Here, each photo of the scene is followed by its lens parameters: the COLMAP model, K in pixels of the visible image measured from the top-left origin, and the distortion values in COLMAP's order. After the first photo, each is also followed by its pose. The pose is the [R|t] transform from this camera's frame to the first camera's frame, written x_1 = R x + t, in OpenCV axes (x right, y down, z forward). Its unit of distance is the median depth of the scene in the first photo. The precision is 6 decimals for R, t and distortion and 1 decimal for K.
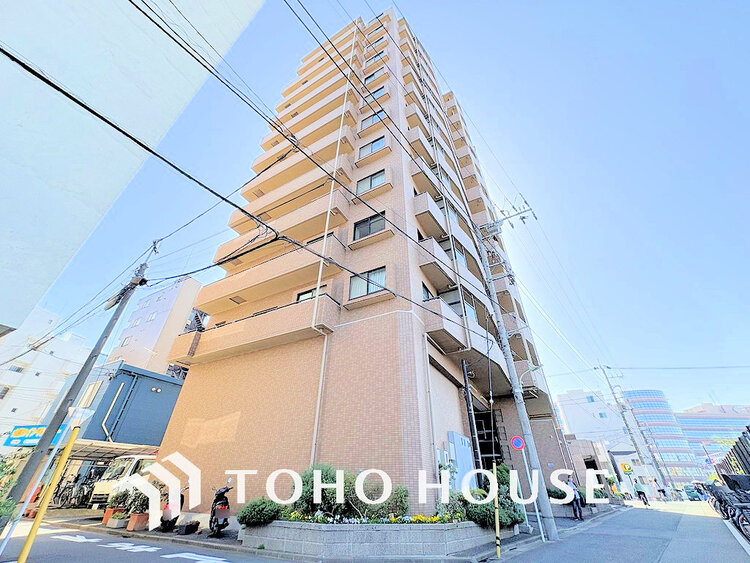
lens RADIAL K [[302.2, 0, 375.0], [0, 302.2, 281.5], [0, 0, 1]] dist [-0.000867, -0.000109]
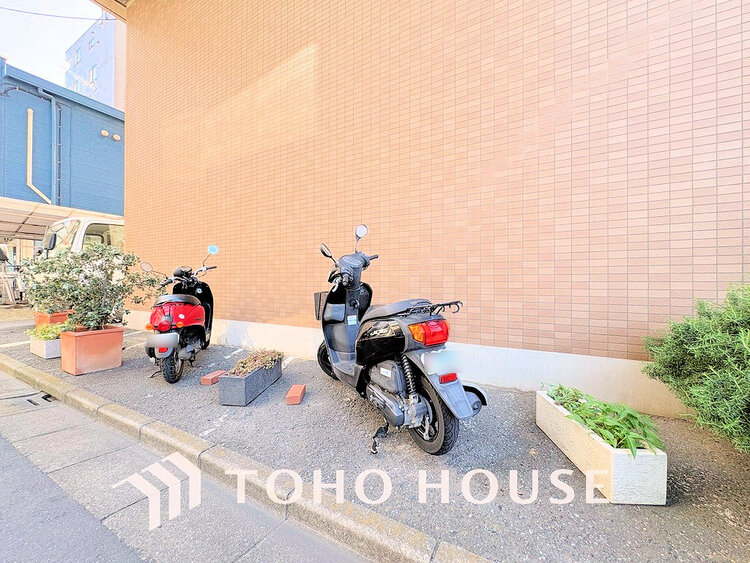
lens RADIAL K [[302.2, 0, 375.0], [0, 302.2, 281.5], [0, 0, 1]] dist [-0.000867, -0.000109]
pose [[0.999919, -0.011560, -0.005353, -0.478174], [0.012571, 0.827139, 0.561856, 0.561764], [-0.002068, -0.561878, 0.827217, 0.781083]]
